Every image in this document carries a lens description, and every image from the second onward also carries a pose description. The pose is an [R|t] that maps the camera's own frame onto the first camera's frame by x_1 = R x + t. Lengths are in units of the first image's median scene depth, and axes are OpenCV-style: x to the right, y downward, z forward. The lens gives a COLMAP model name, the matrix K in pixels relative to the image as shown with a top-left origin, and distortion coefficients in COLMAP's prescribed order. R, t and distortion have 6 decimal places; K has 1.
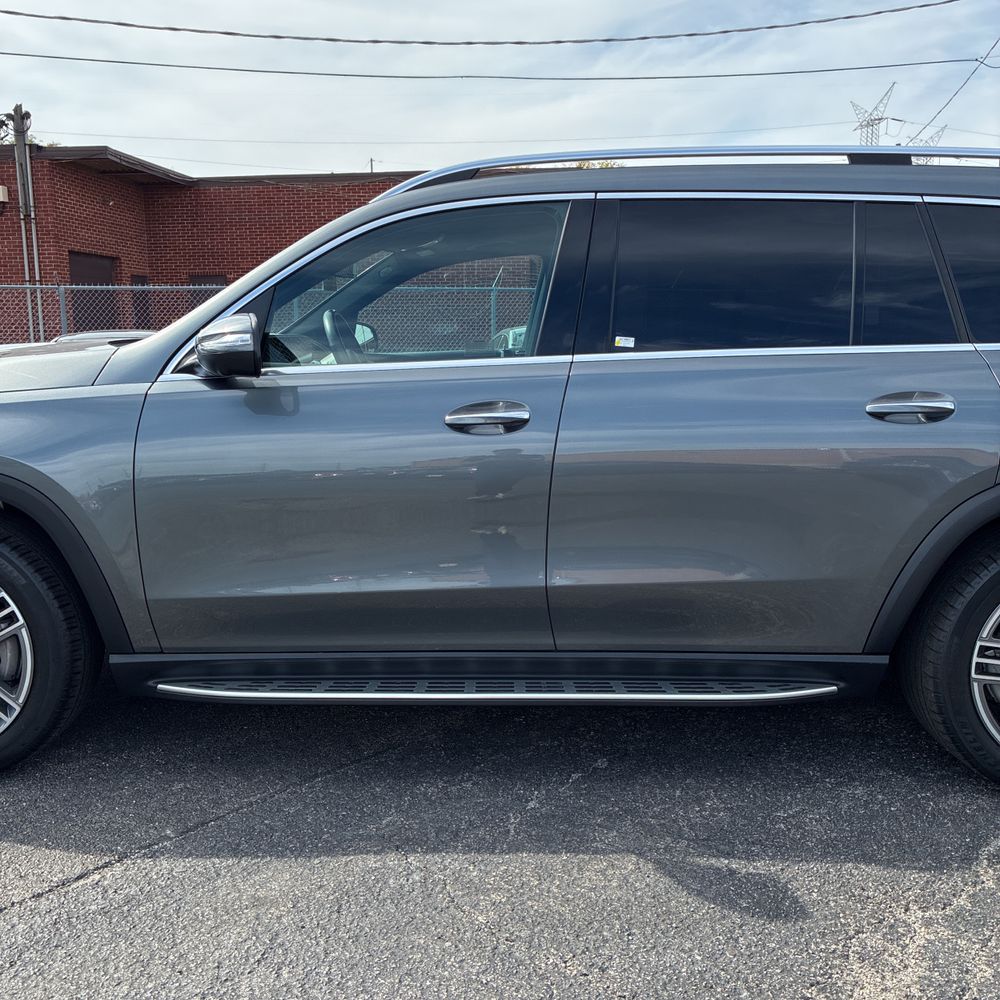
lens RADIAL K [[1028.5, 0, 500.0], [0, 1028.5, 500.0], [0, 0, 1]] dist [0.028581, -0.008687]
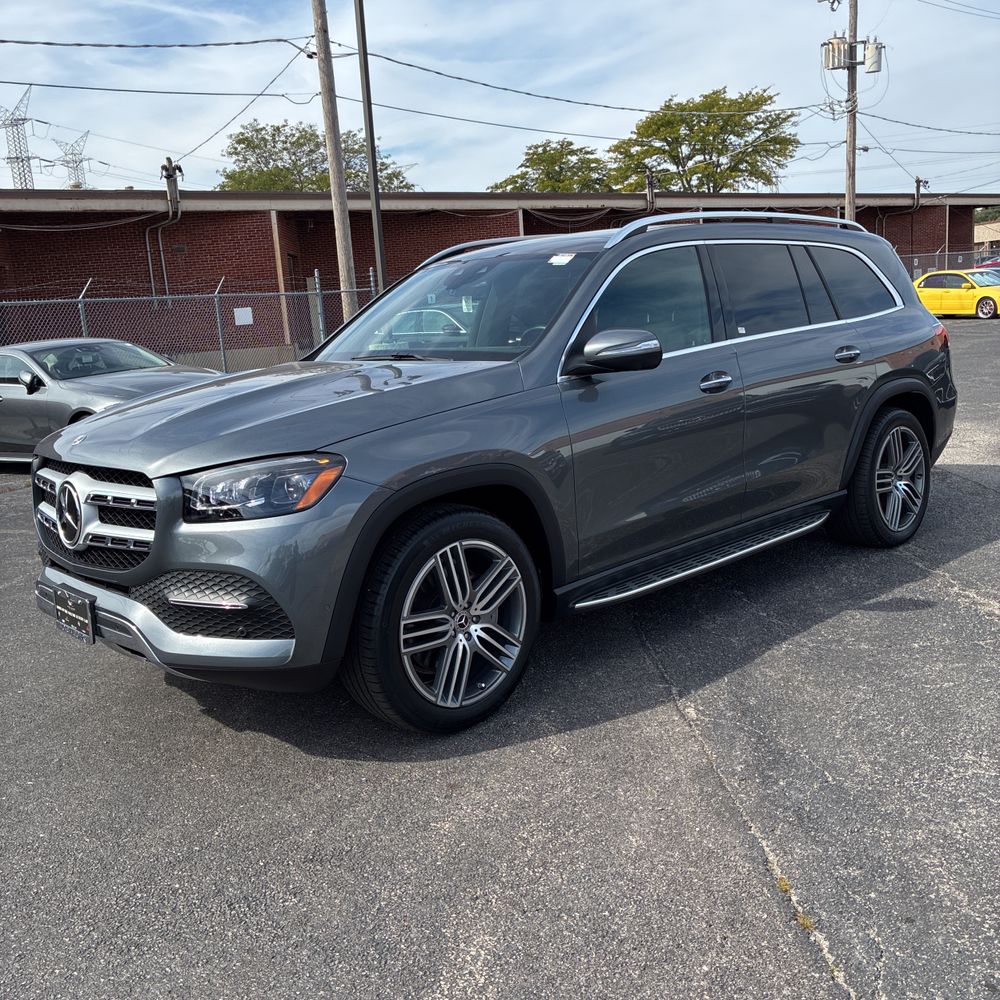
lens RADIAL K [[1020.7, 0, 498.4], [0, 1020.7, 496.6], [0, 0, 1]] dist [0.021789, -0.021405]
pose [[0.713546, -0.175107, 0.678373, -1.333157], [0.176955, 0.981913, 0.067330, -0.071250], [-0.677893, 0.071998, 0.731626, 0.080166]]
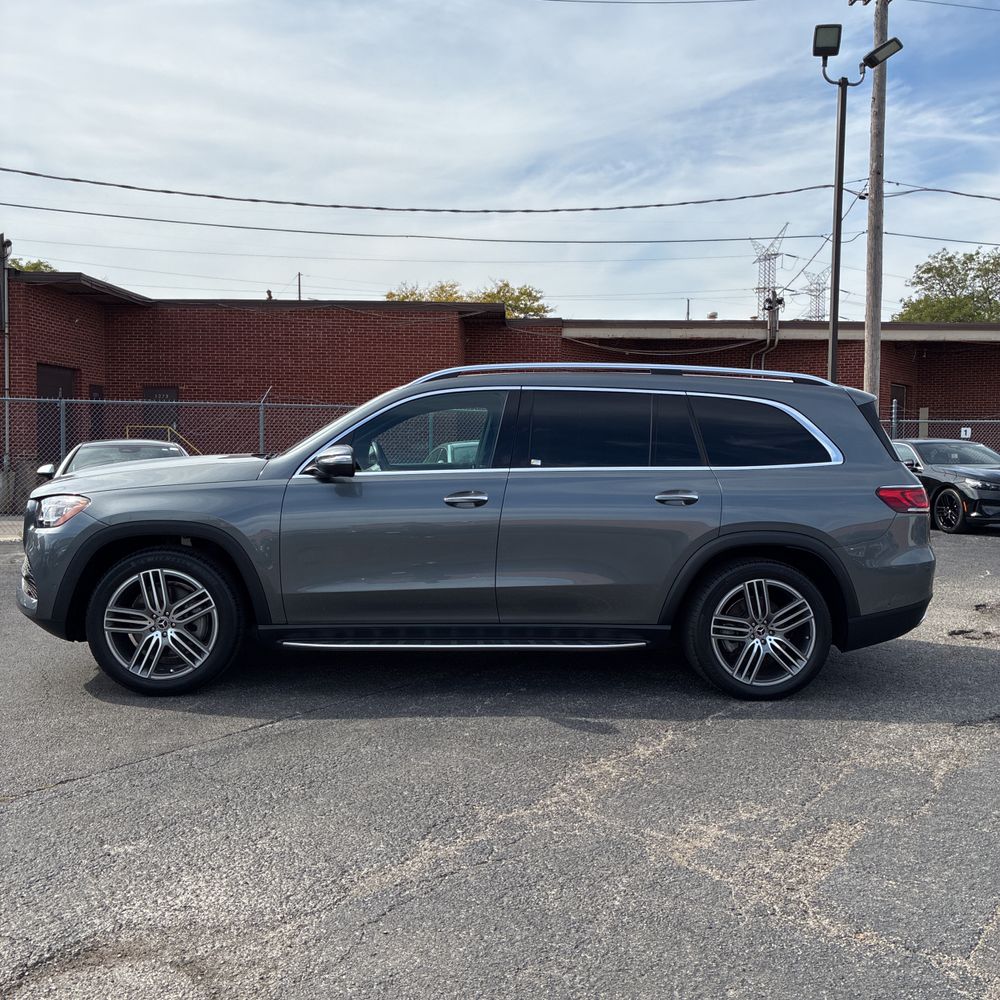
lens RADIAL K [[1020.7, 0, 498.4], [0, 1020.7, 496.6], [0, 0, 1]] dist [0.021789, -0.021405]
pose [[0.996912, 0.015370, 0.077002, -0.096235], [-0.007061, 0.994230, -0.107036, 0.116911], [-0.078203, 0.106162, 0.991269, -0.890663]]
